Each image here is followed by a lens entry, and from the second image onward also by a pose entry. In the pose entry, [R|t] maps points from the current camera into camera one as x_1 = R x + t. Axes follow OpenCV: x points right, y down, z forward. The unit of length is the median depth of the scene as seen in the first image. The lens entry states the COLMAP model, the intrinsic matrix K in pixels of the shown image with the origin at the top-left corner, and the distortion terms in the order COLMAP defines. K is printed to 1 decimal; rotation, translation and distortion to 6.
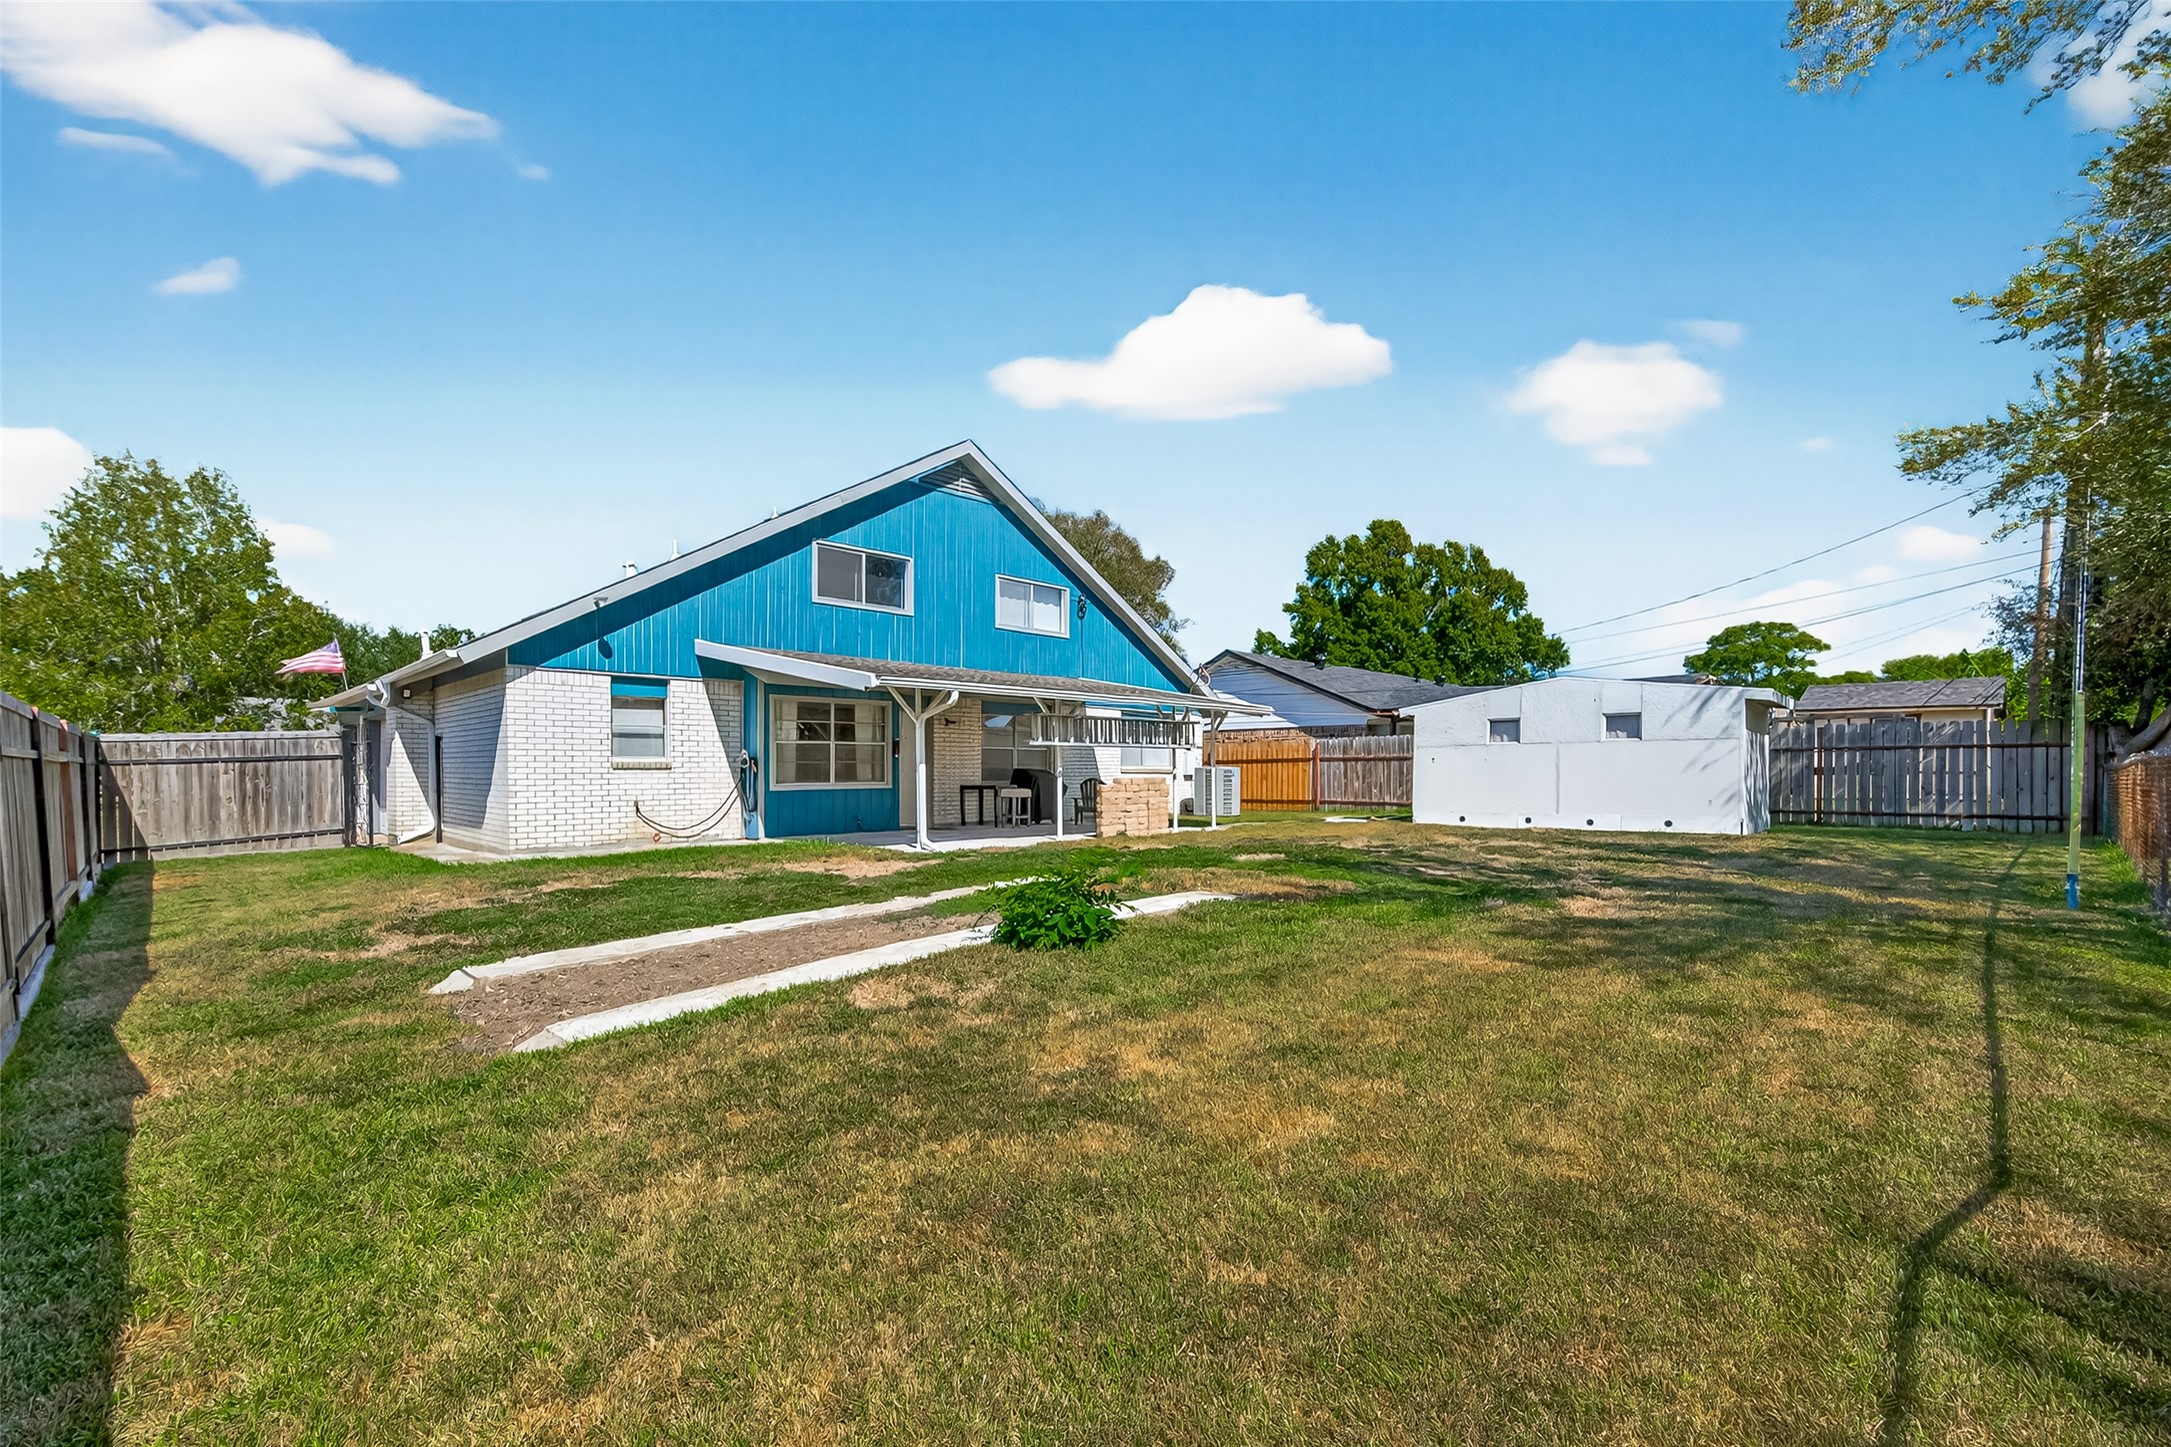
lens RADIAL K [[859.2, 0, 1091.6], [0, 859.2, 782.7], [0, 0, 1]] dist [0.000625, -0.000076]
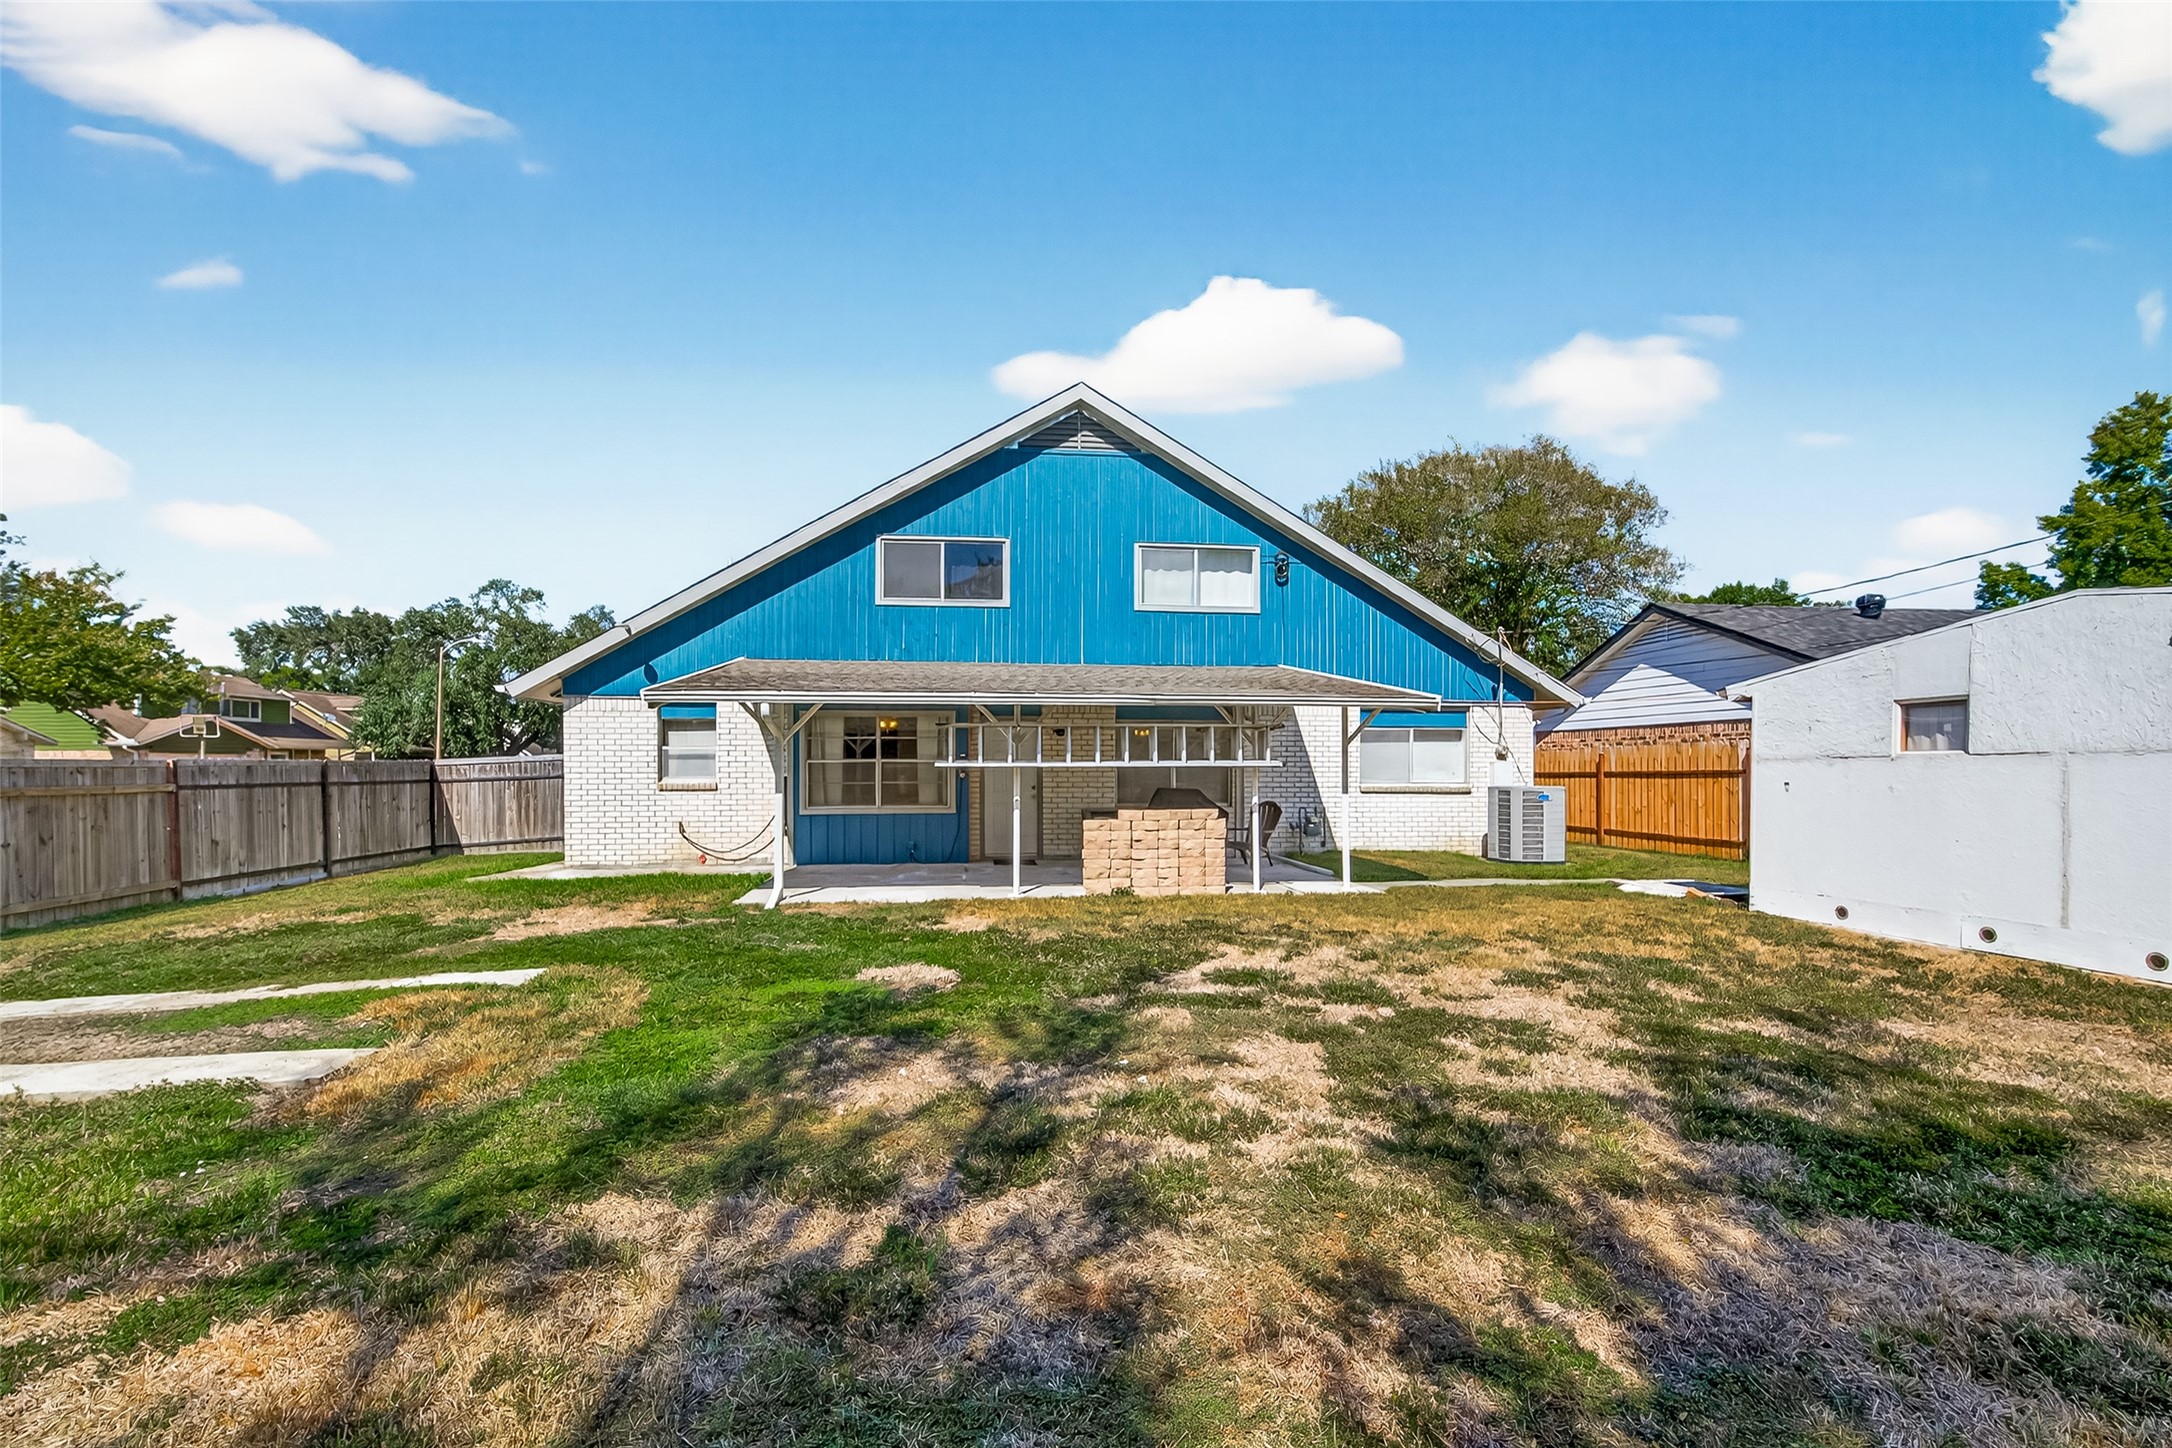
lens RADIAL K [[876.1, 0, 1124.5], [0, 876.1, 780.1], [0, 0, 1]] dist [0.007502, -0.000169]
pose [[0.807024, 0.008941, -0.590451, 0.428965], [-0.010170, 0.999948, 0.001241, -0.029836], [0.590431, 0.005004, 0.807073, 0.406494]]
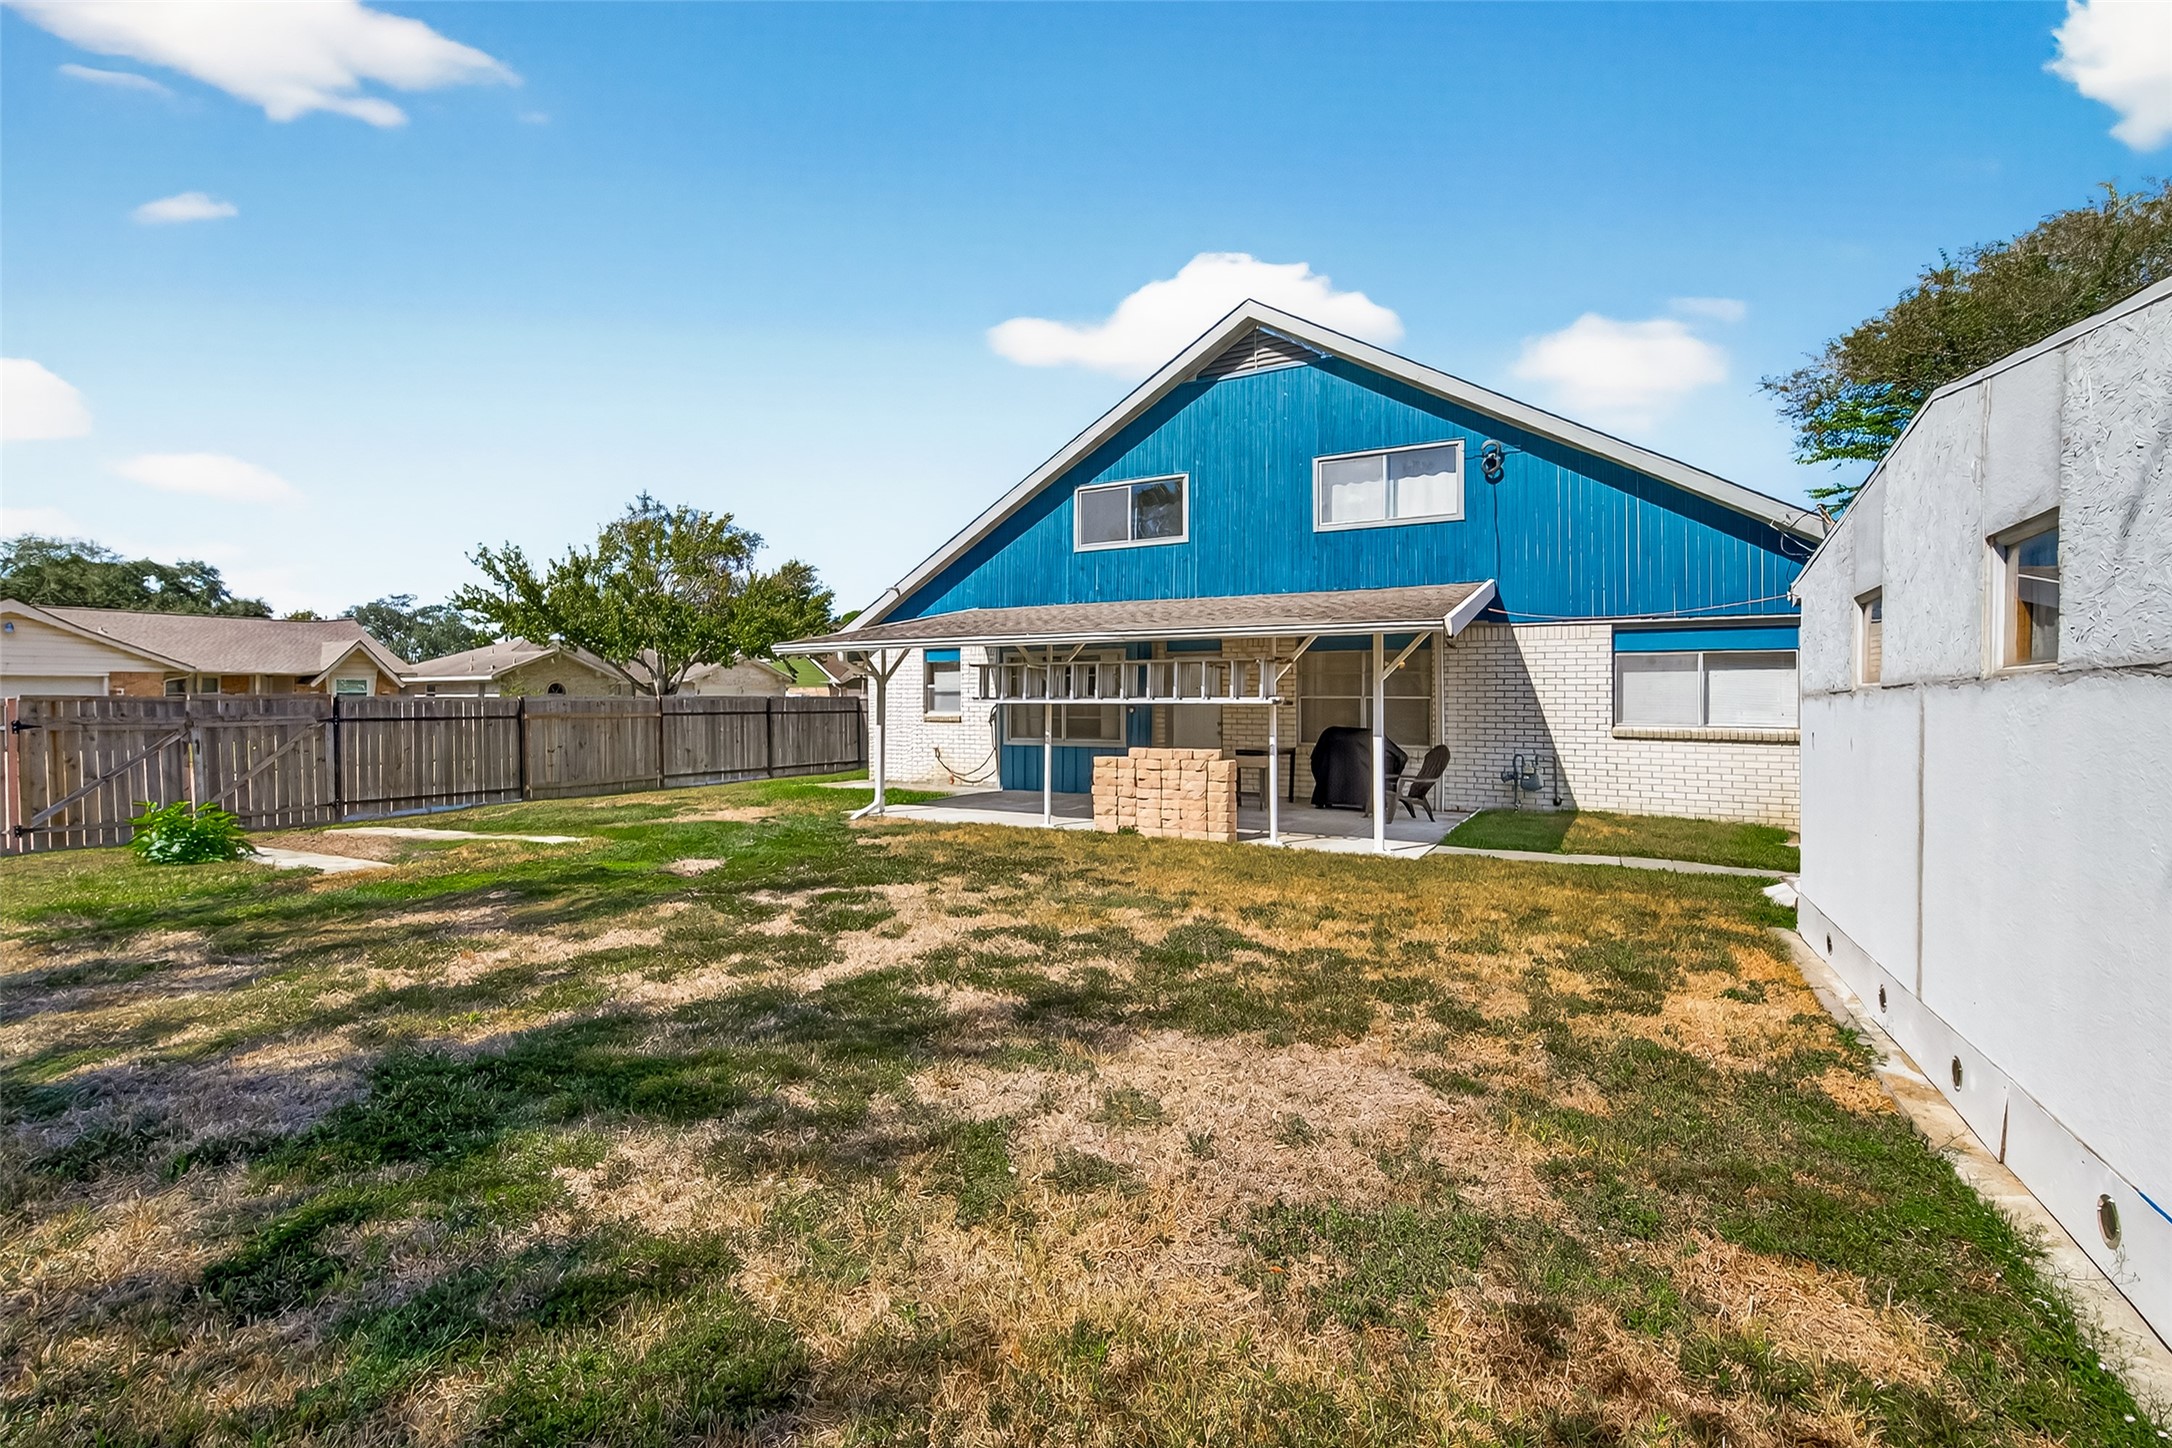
lens RADIAL K [[940.3, 0, 1149.9], [0, 940.3, 723.1], [0, 0, 1]] dist [0.000507, 0.000026]
pose [[0.326808, 0.024995, -0.944760, 0.712053], [-0.018219, 0.999631, 0.020145, -0.039361], [0.944915, 0.010629, 0.327143, 0.728105]]
